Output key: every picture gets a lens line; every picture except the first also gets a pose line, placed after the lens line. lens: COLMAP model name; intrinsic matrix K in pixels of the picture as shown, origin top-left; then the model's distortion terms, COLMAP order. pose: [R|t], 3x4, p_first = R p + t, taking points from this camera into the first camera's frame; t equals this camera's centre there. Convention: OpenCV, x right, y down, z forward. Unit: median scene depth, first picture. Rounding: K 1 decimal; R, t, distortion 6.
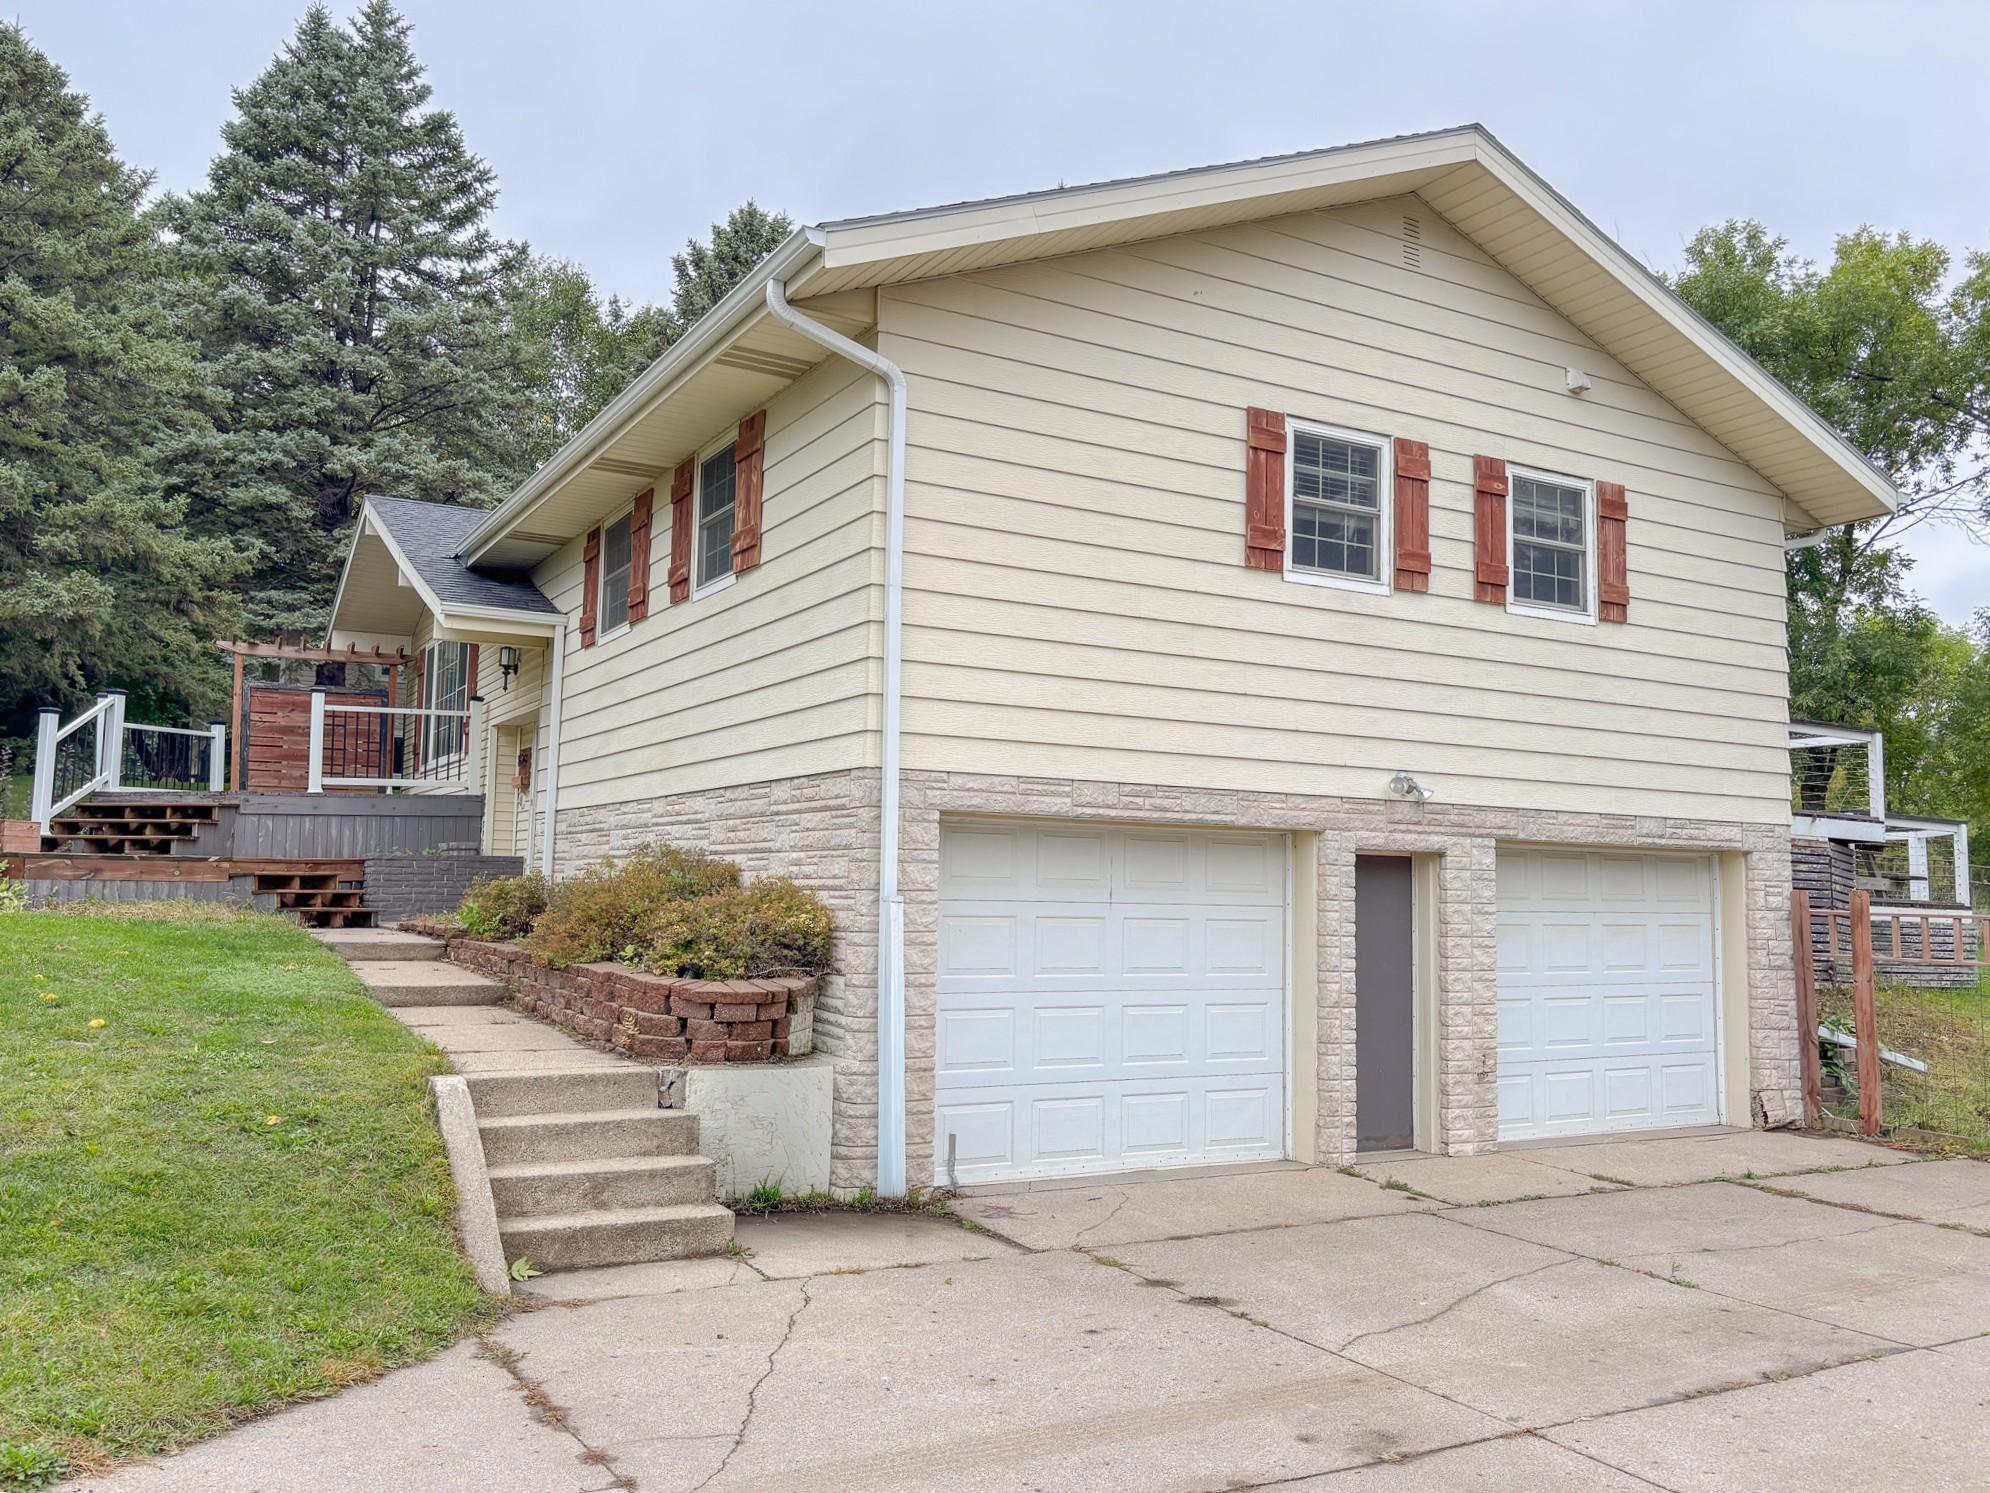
lens RADIAL K [[1557.7, 0, 1009.4], [0, 1557.7, 742.3], [0, 0, 1]] dist [0.081123, -0.141807]
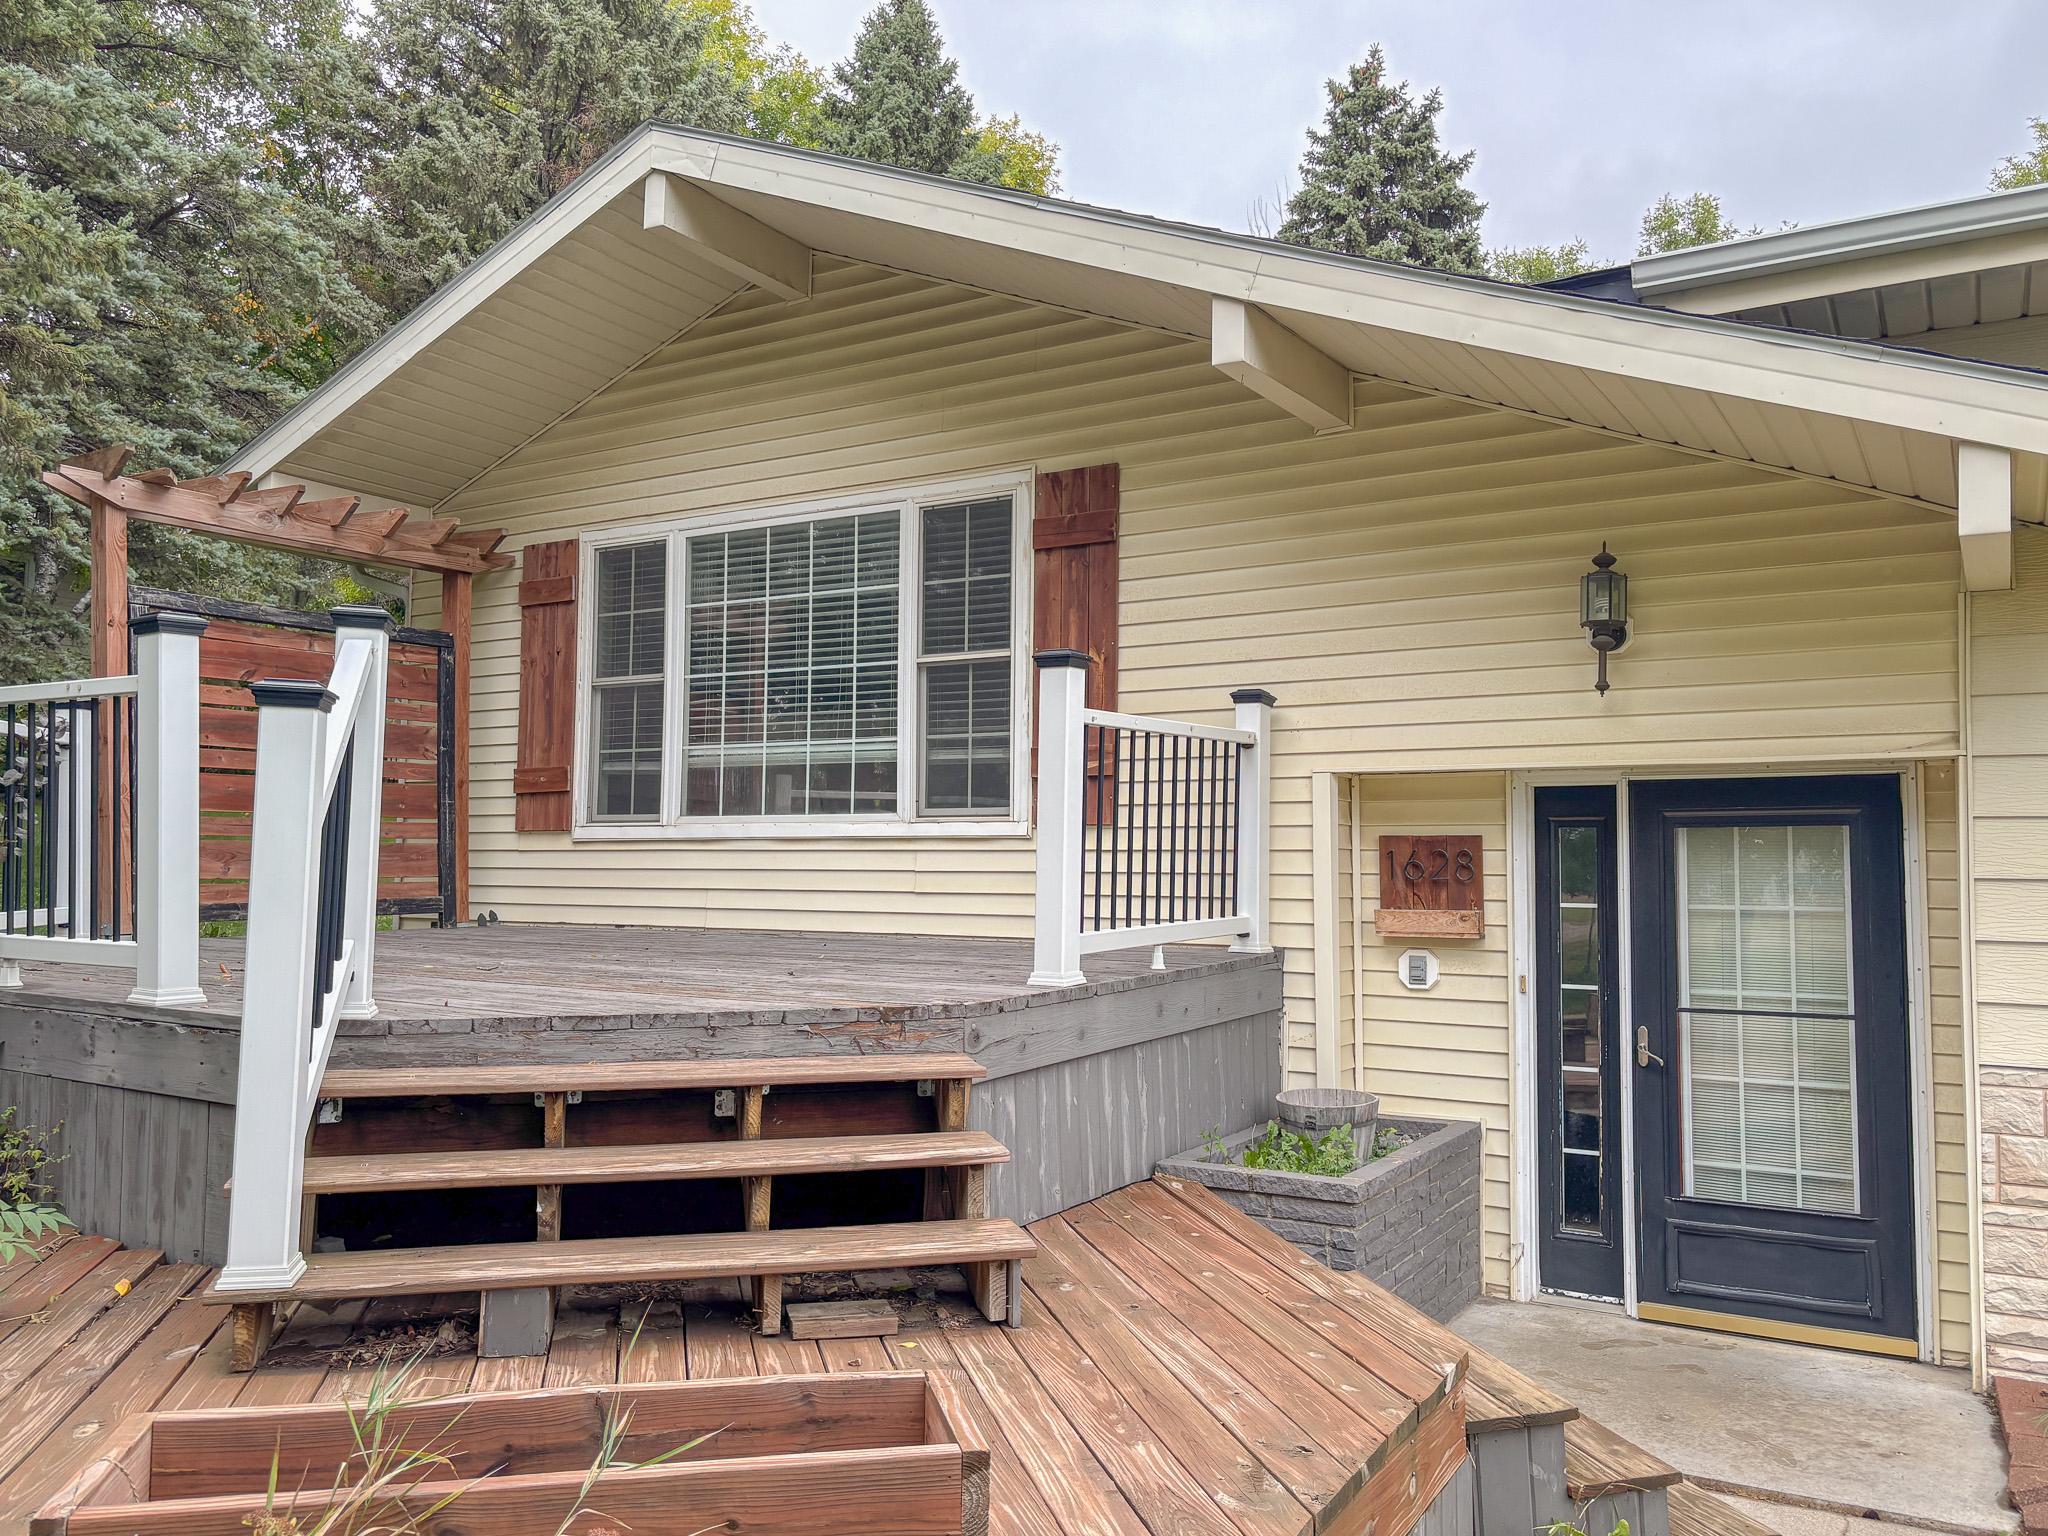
lens RADIAL K [[1575.0, 0, 1027.5], [0, 1575.0, 778.6], [0, 0, 1]] dist [0.063007, -0.072128]
pose [[0.877278, 0.023204, 0.479422, -0.850334], [-0.041996, 0.998711, 0.028508, -0.024837], [-0.478142, -0.045143, 0.877122, 1.032343]]
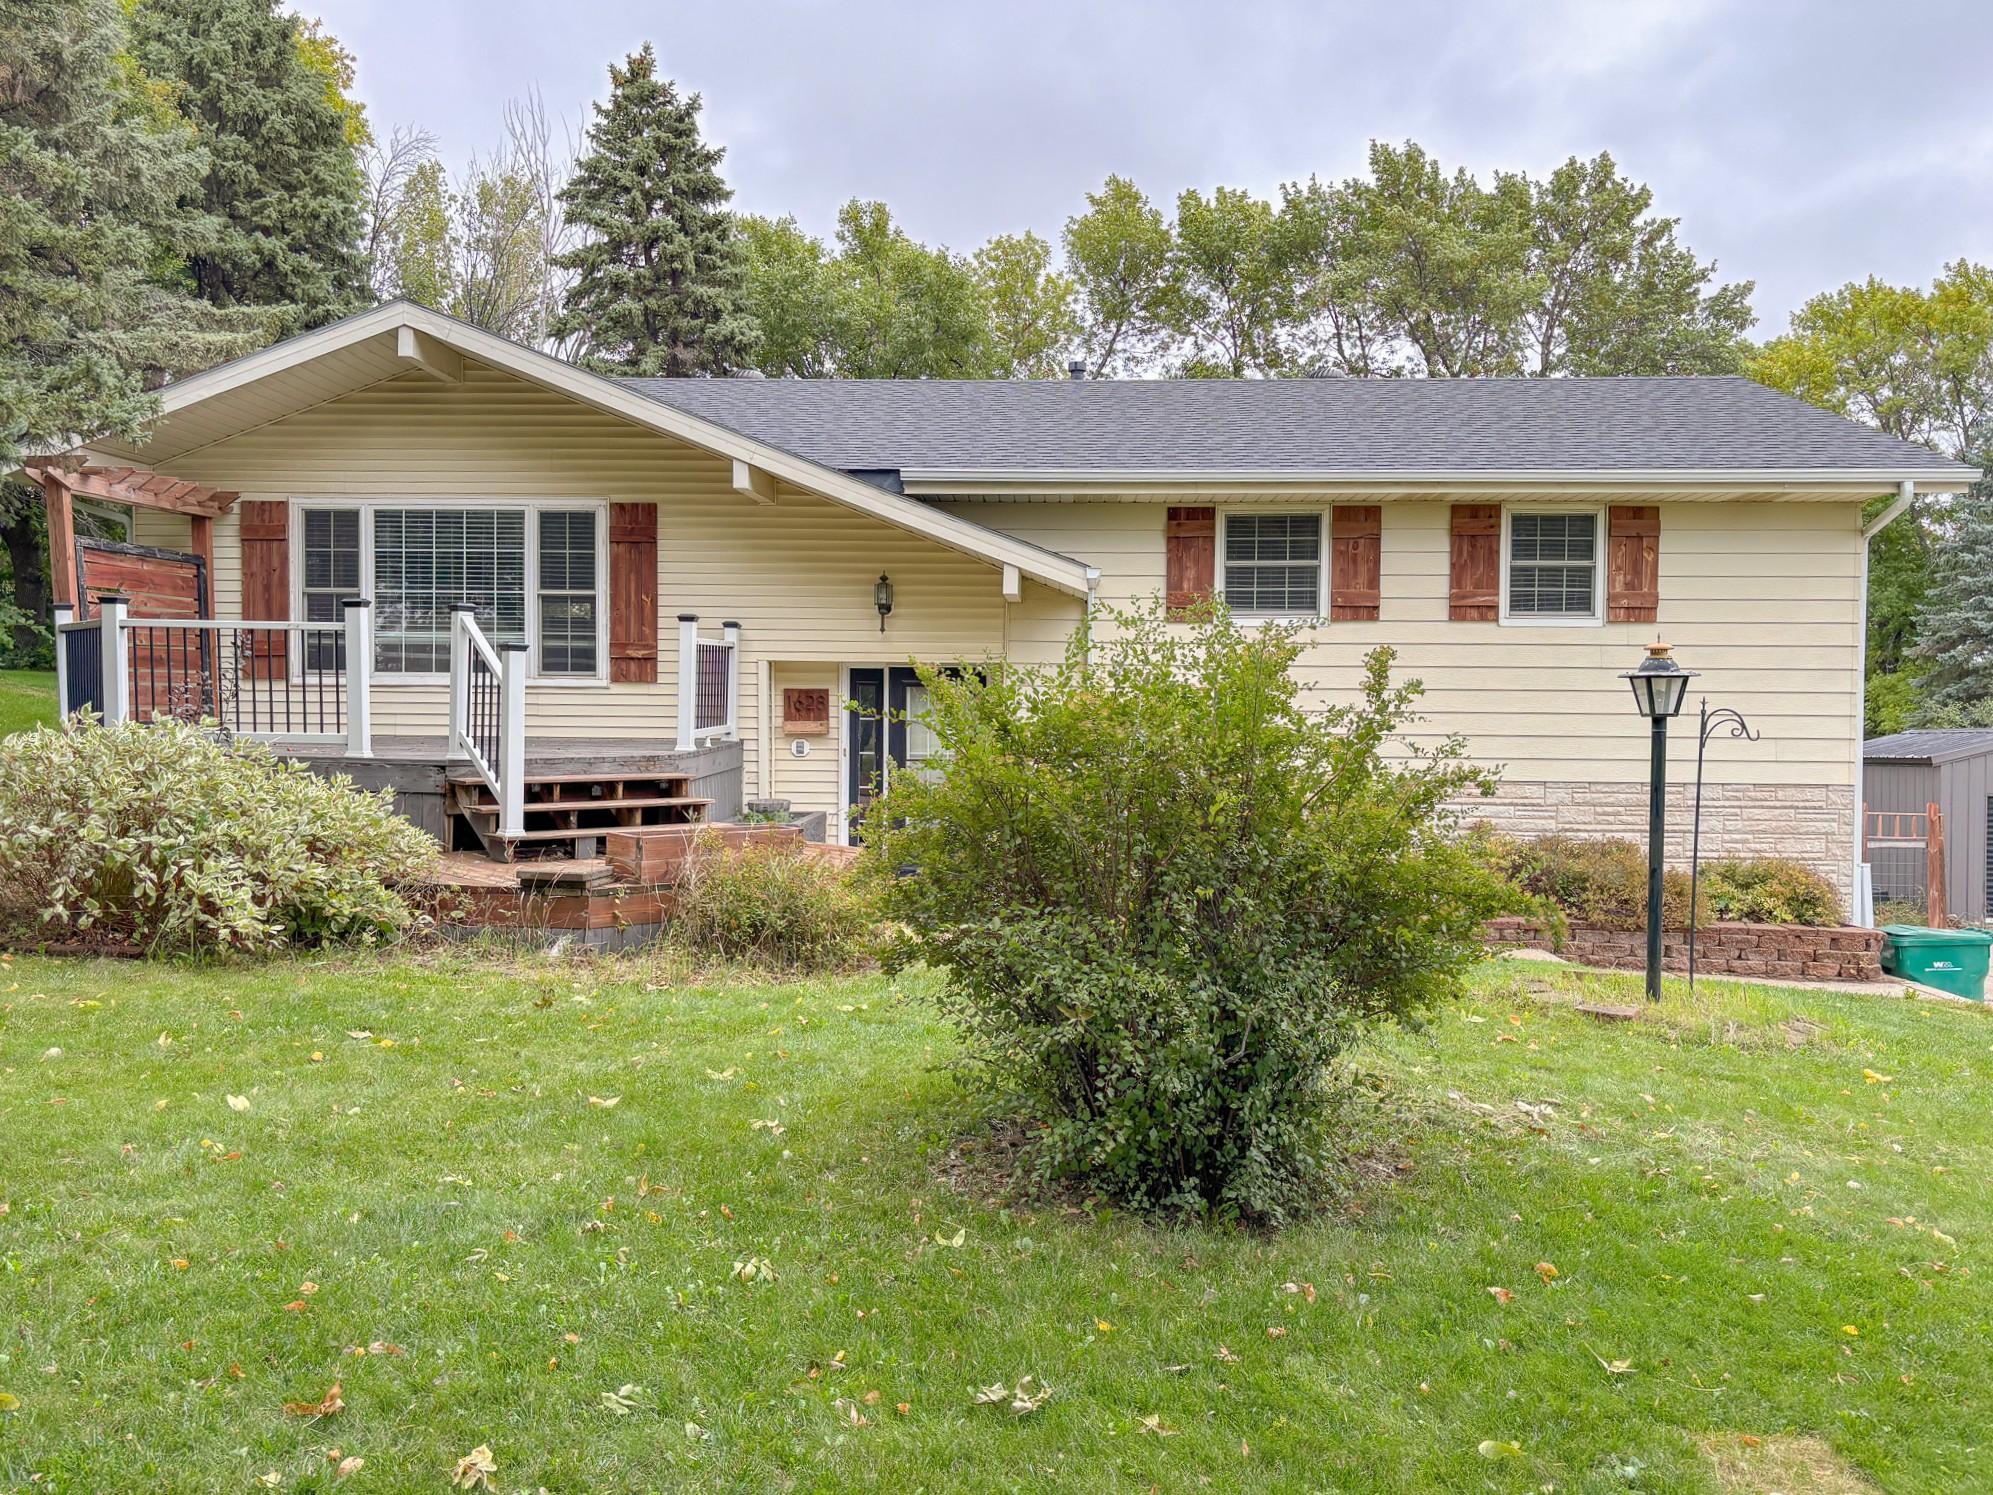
lens RADIAL K [[1532.7, 0, 999.9], [0, 1532.7, 757.9], [0, 0, 1]] dist [0.063007, -0.072128]
pose [[0.541049, -0.036244, 0.840210, -1.416781], [-0.079388, 0.992408, 0.093931, -0.068160], [-0.837236, -0.117524, 0.534064, 0.654793]]
